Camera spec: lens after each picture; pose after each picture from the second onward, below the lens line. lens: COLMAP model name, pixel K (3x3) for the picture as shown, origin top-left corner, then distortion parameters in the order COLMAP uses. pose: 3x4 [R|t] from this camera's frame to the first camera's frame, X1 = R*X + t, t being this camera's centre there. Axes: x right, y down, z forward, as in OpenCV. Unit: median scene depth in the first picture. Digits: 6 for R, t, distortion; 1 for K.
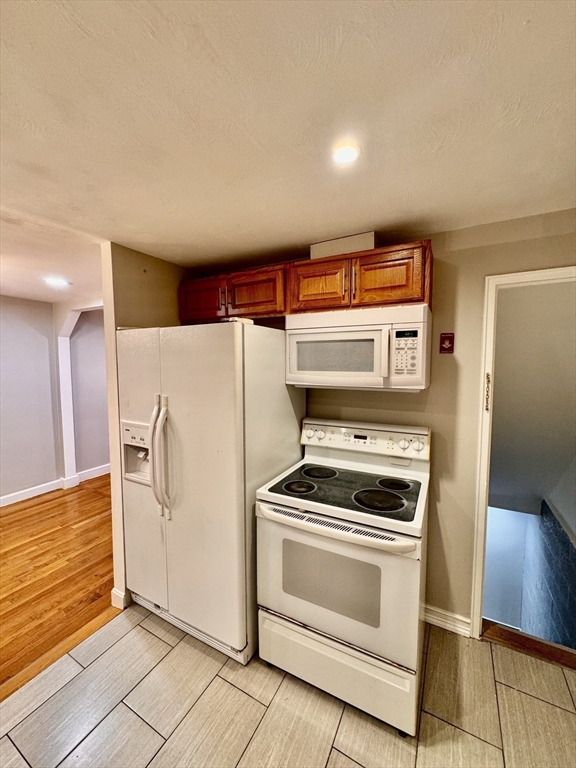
lens RADIAL K [[307.8, 0, 286.4], [0, 307.8, 383.2], [0, 0, 1]] dist [-0.002272, 0.000909]
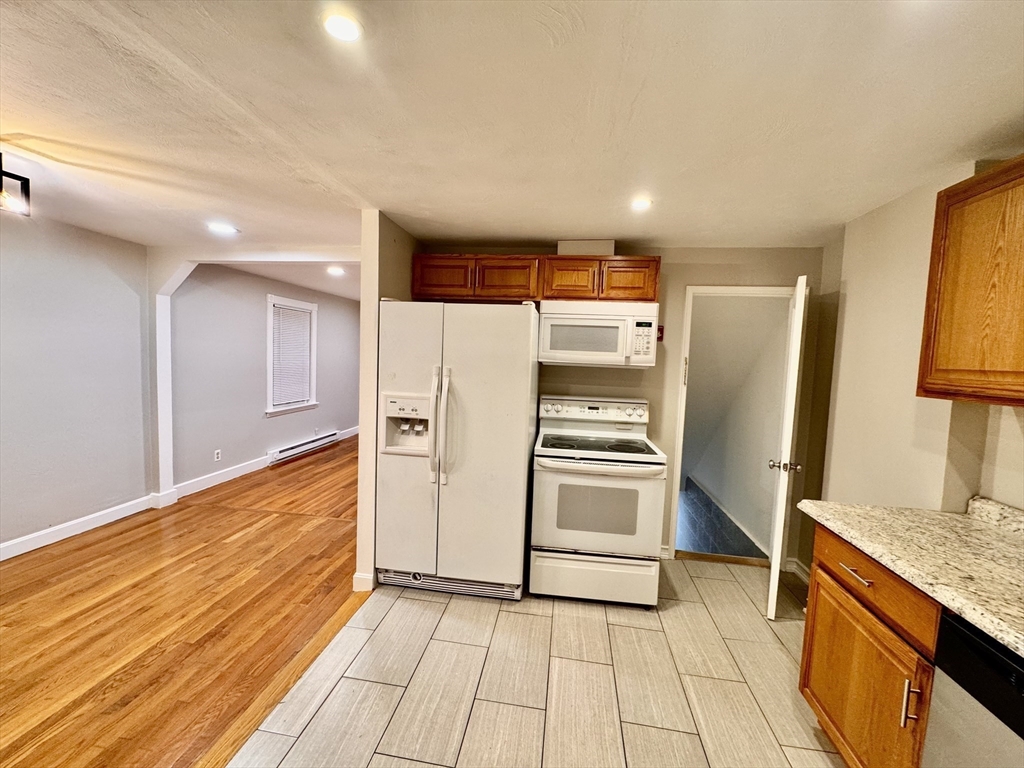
lens RADIAL K [[410.3, 0, 512.8], [0, 410.3, 381.7], [0, 0, 1]] dist [-0.002272, 0.000909]
pose [[0.934932, 0.016132, 0.354460, -0.642296], [-0.016587, 0.999861, -0.001755, 0.084218], [-0.354439, -0.004239, 0.935070, -0.388059]]
